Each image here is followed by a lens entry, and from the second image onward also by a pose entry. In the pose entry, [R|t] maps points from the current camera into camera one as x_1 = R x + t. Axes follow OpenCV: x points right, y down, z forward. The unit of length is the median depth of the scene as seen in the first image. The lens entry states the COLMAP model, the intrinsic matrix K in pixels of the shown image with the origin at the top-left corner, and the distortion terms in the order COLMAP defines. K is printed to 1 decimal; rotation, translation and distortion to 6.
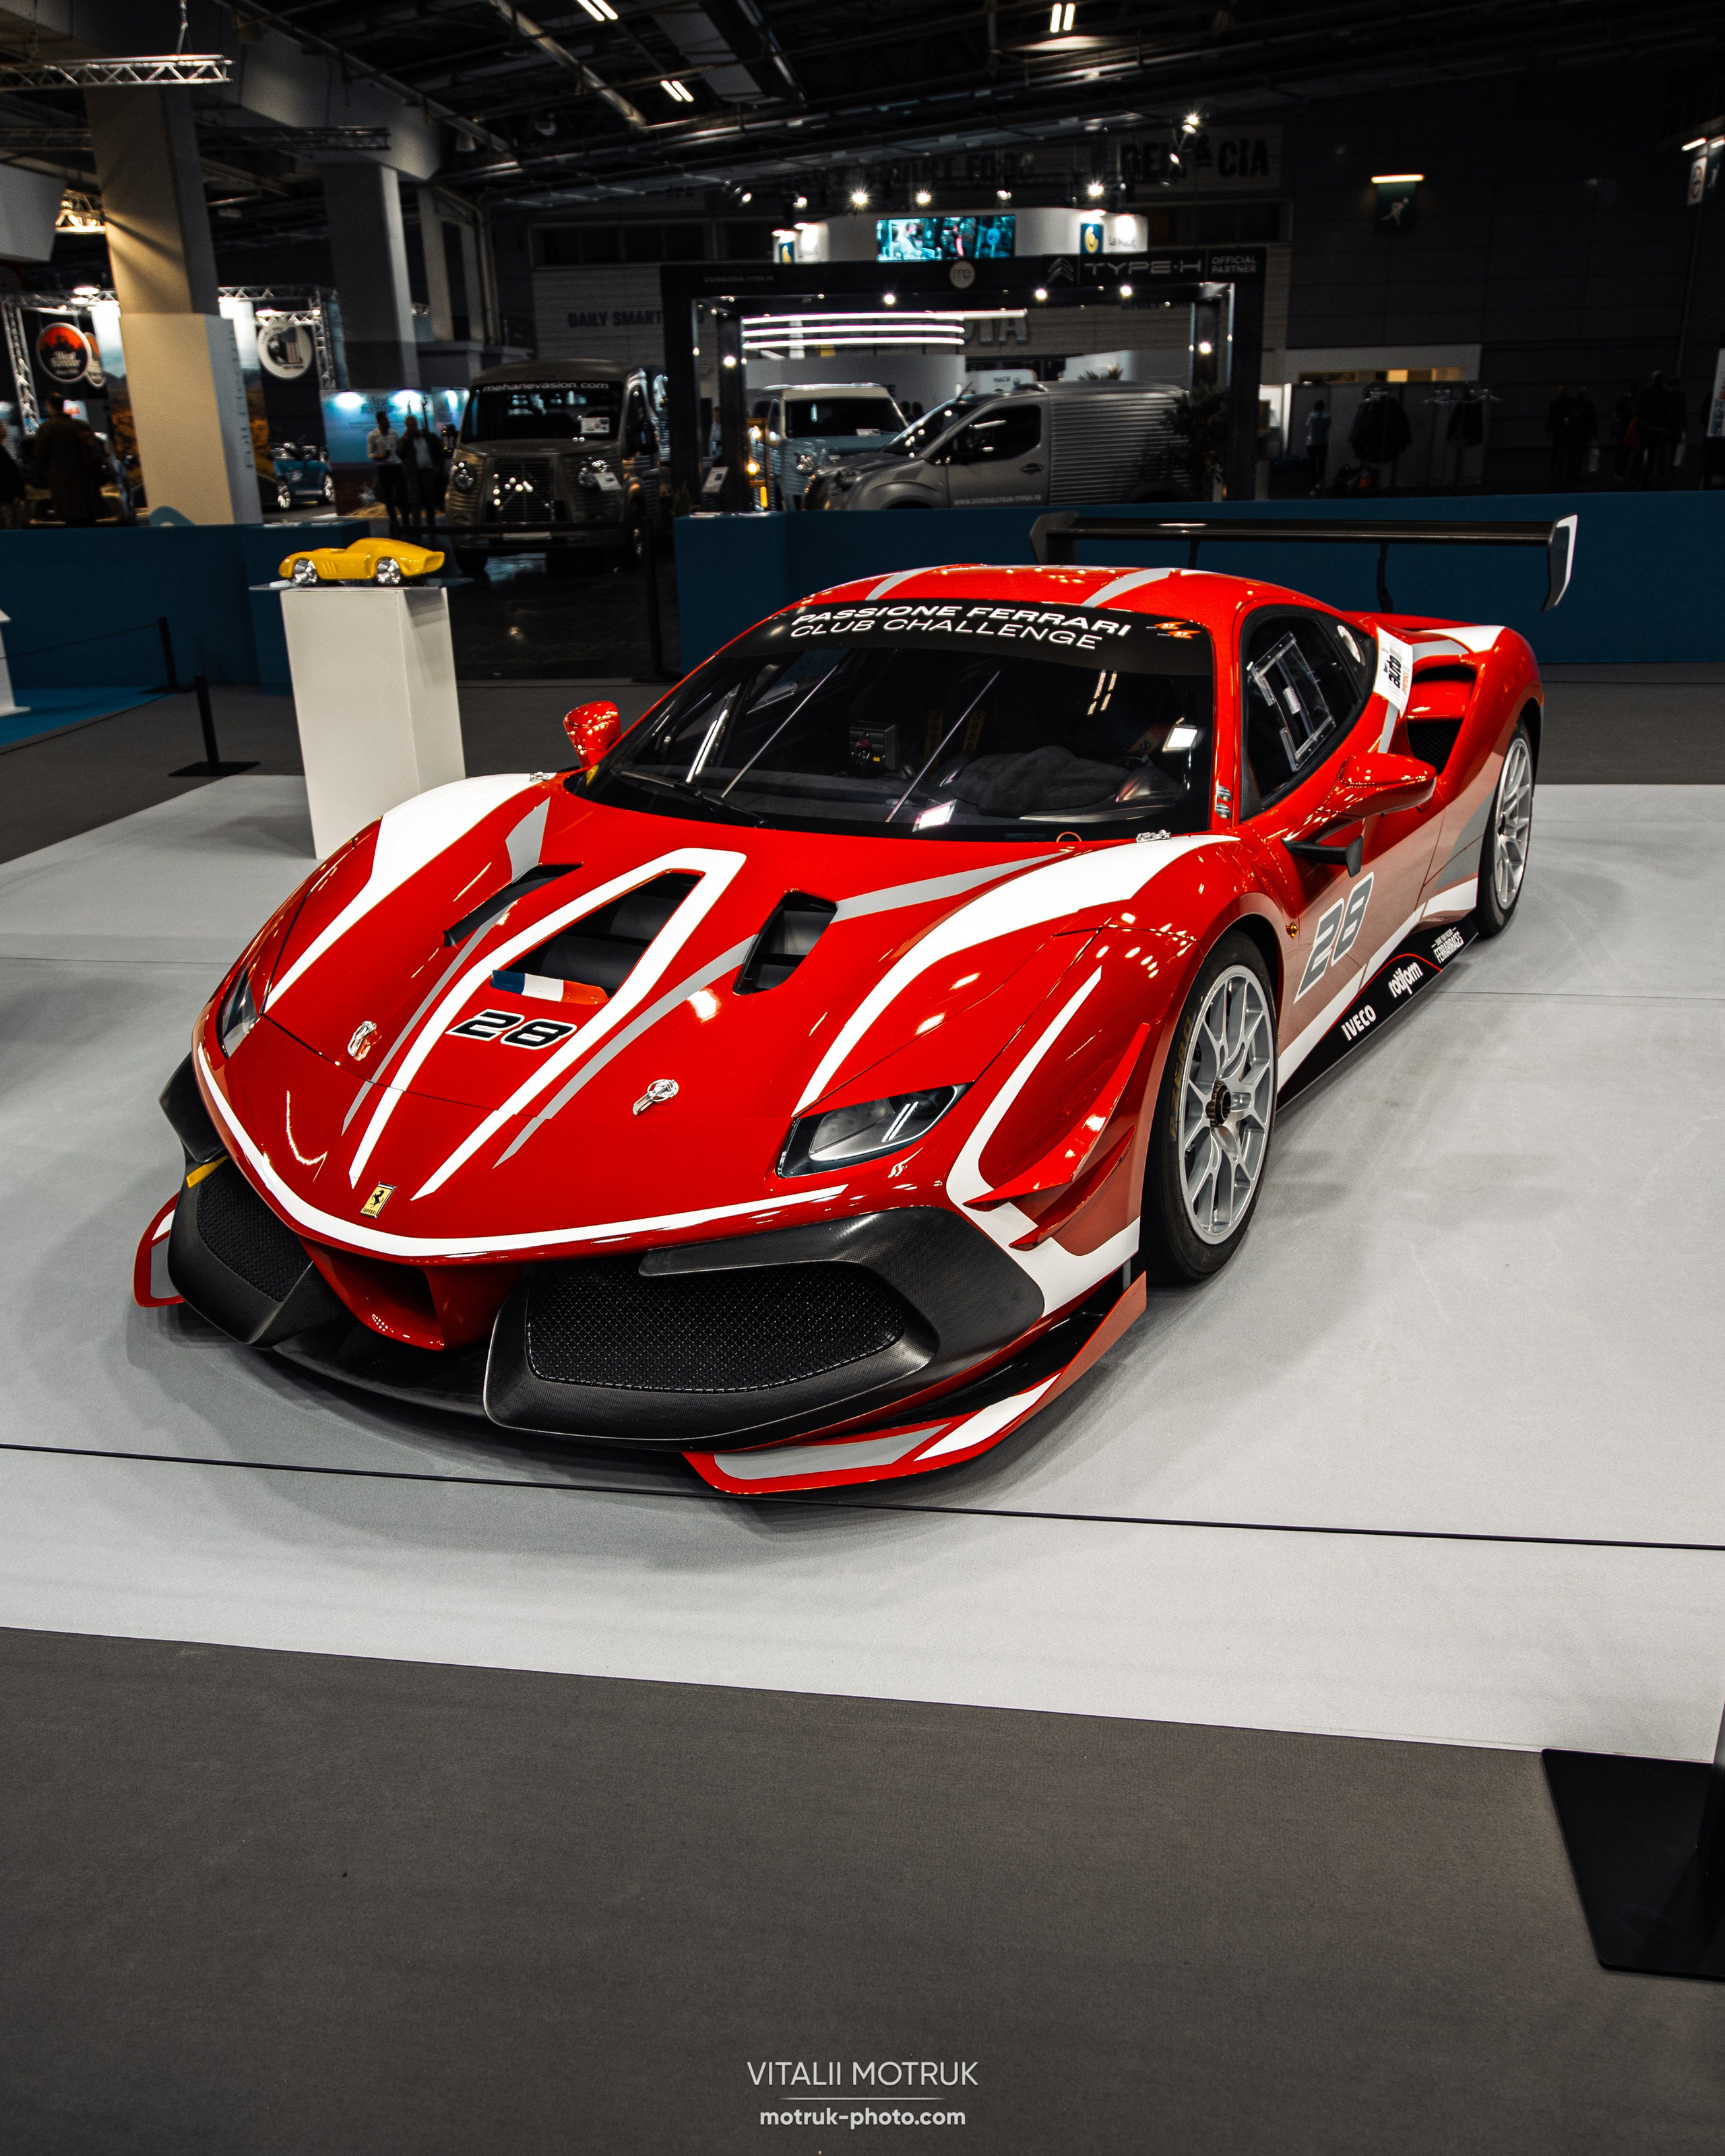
lens RADIAL K [[1775.6, 0, 977.2], [0, 1775.6, 1108.1], [0, 0, 1]] dist [0.012747, 0.004586]
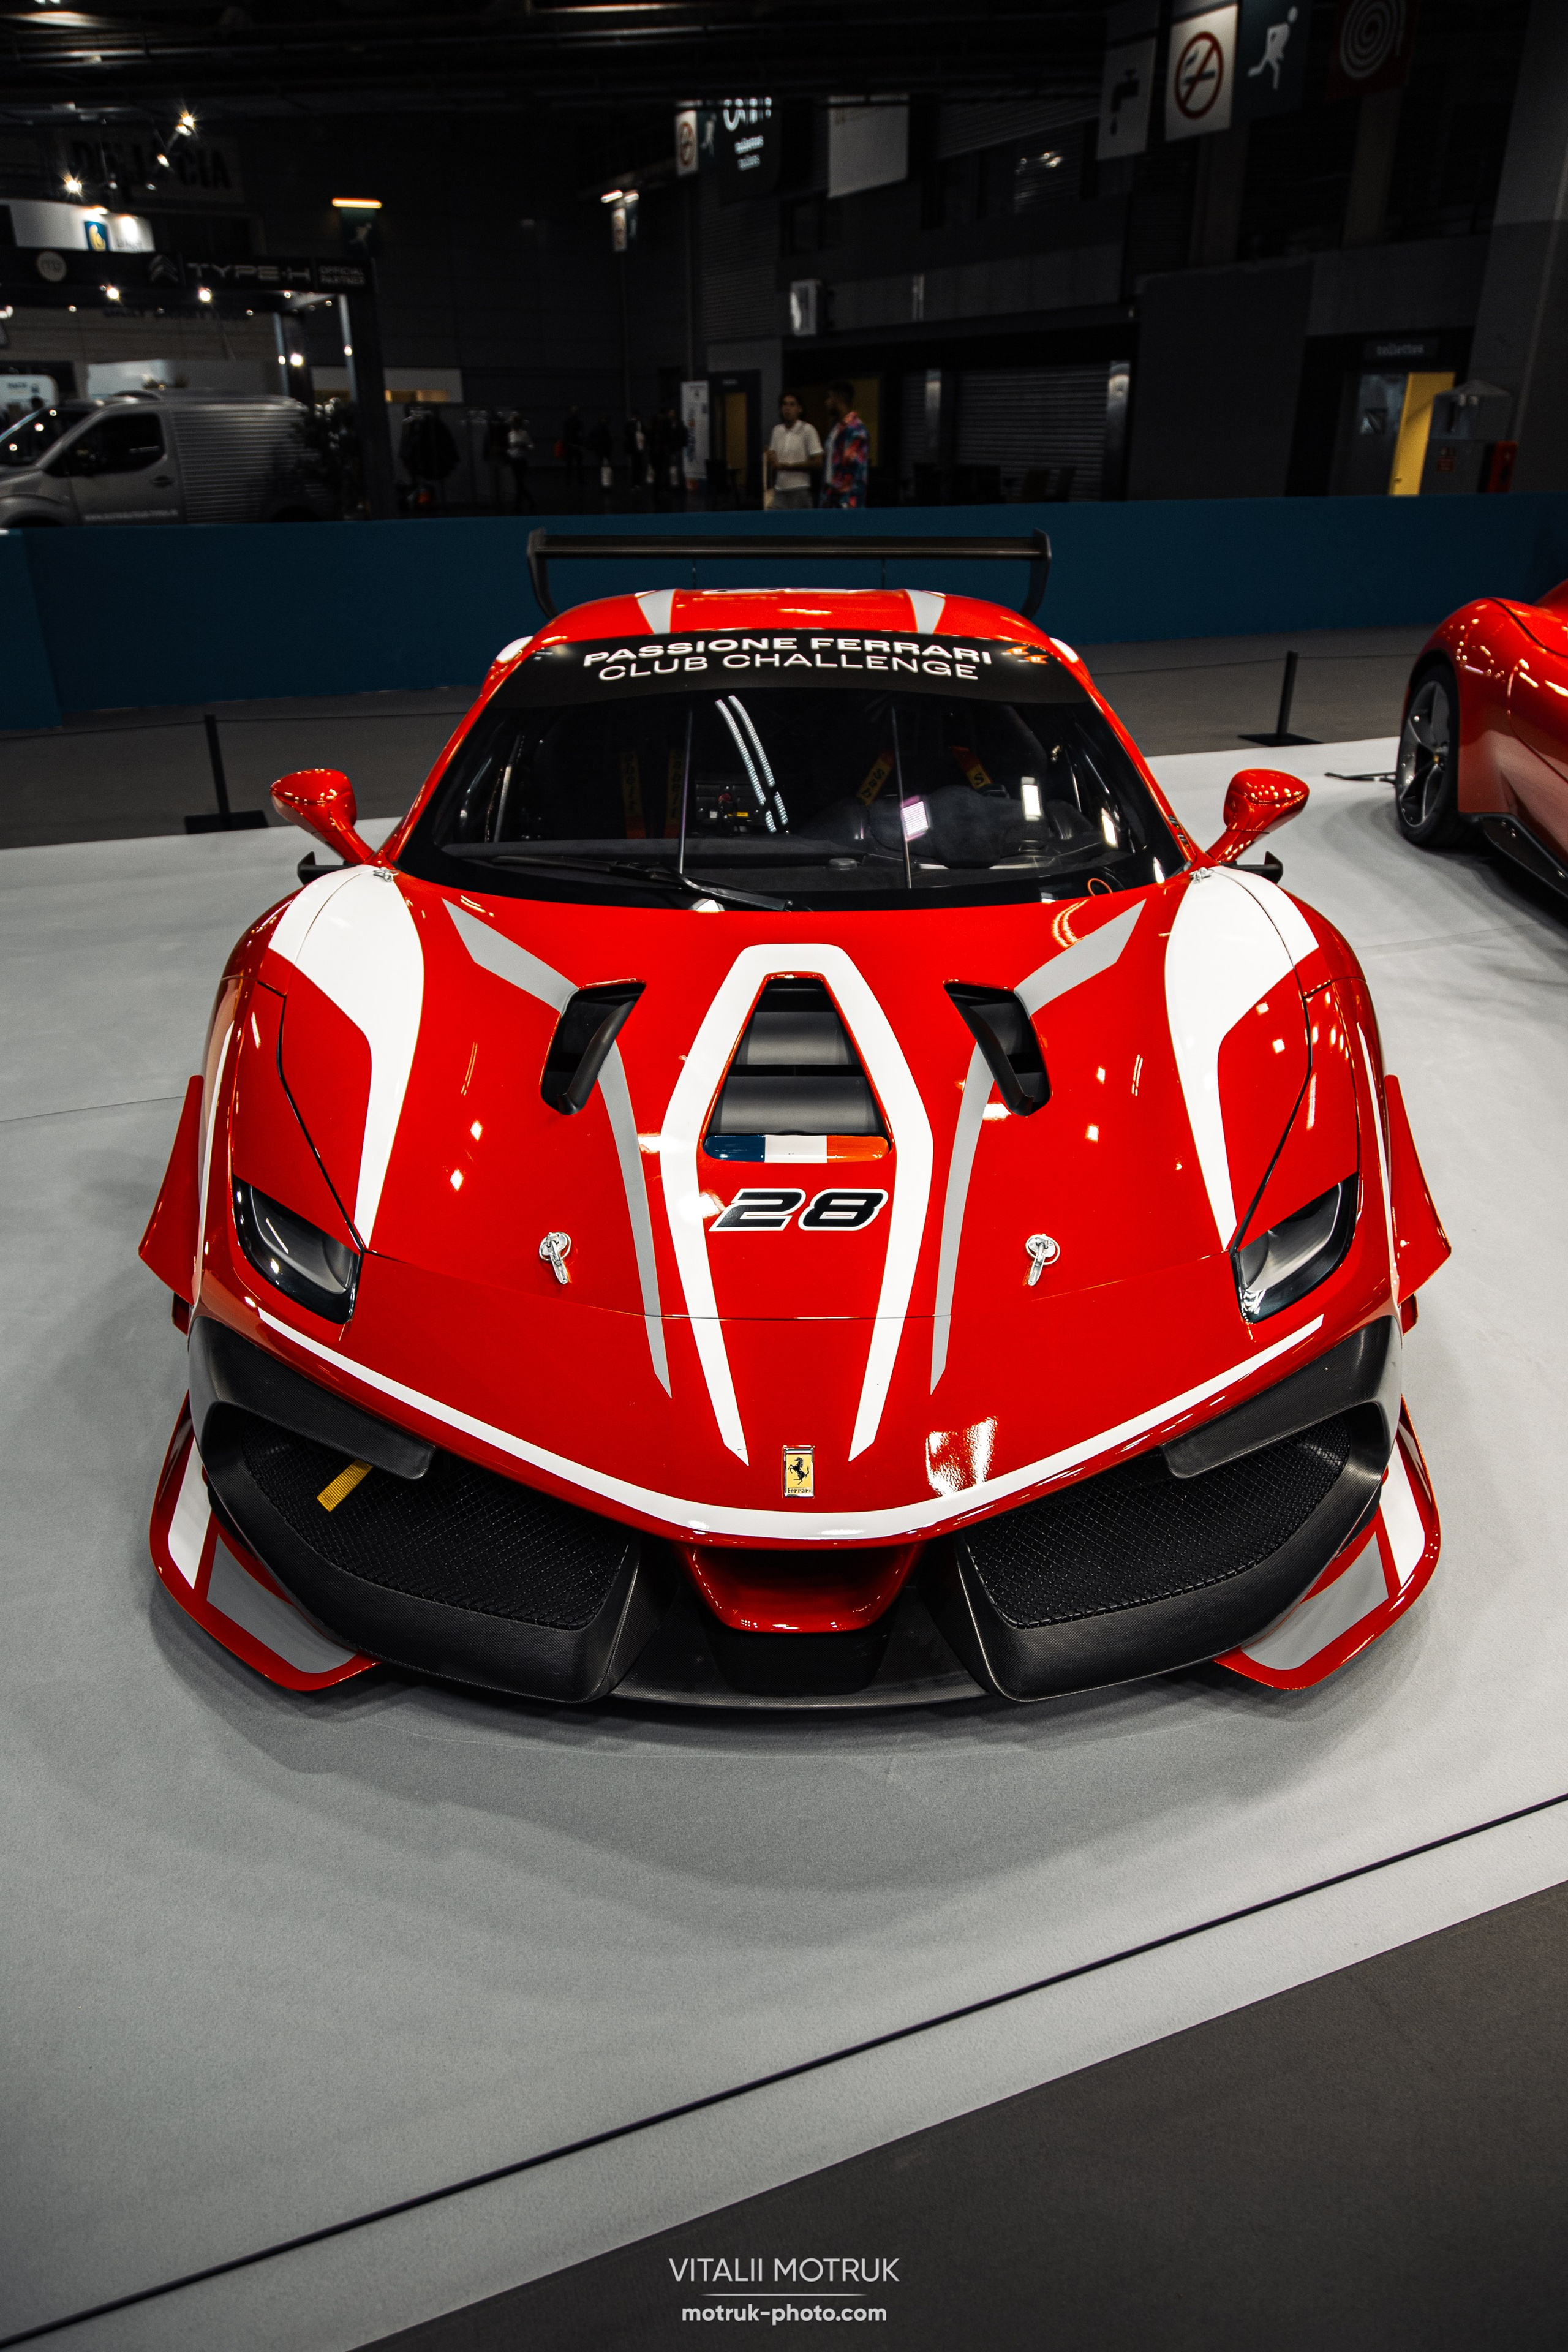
lens RADIAL K [[1559.7, 0, 778.9], [0, 1559.7, 1186.7], [0, 0, 1]] dist [-0.002852, 0.005754]
pose [[0.873291, -0.192331, 0.447630, -0.118276], [0.157220, 0.980877, 0.114725, -0.027670], [-0.461135, -0.029812, 0.886829, 0.080273]]
